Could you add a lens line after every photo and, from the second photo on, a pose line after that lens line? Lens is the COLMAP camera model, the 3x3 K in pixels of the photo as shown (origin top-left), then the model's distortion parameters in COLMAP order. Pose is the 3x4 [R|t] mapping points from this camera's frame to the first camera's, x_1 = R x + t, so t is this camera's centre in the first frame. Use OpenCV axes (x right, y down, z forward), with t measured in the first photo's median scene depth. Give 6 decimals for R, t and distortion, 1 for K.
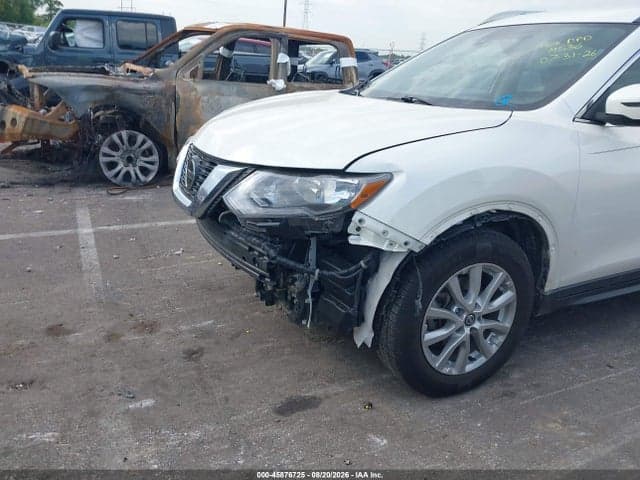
lens RADIAL K [[506.8, 0, 317.4], [0, 506.8, 233.9], [0, 0, 1]] dist [0.219856, -0.361634]
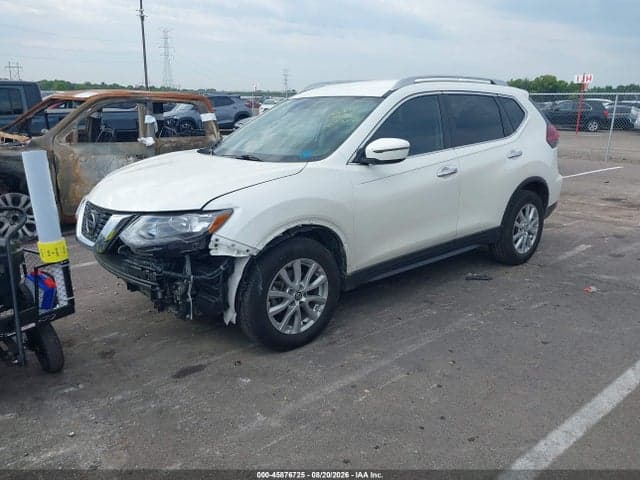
lens RADIAL K [[506.8, 0, 317.4], [0, 506.8, 233.9], [0, 0, 1]] dist [0.219856, -0.361634]
pose [[0.969048, -0.116244, 0.217790, 0.038830], [0.129538, 0.990424, -0.047742, 0.060979], [-0.210155, 0.074476, 0.974827, -0.521886]]
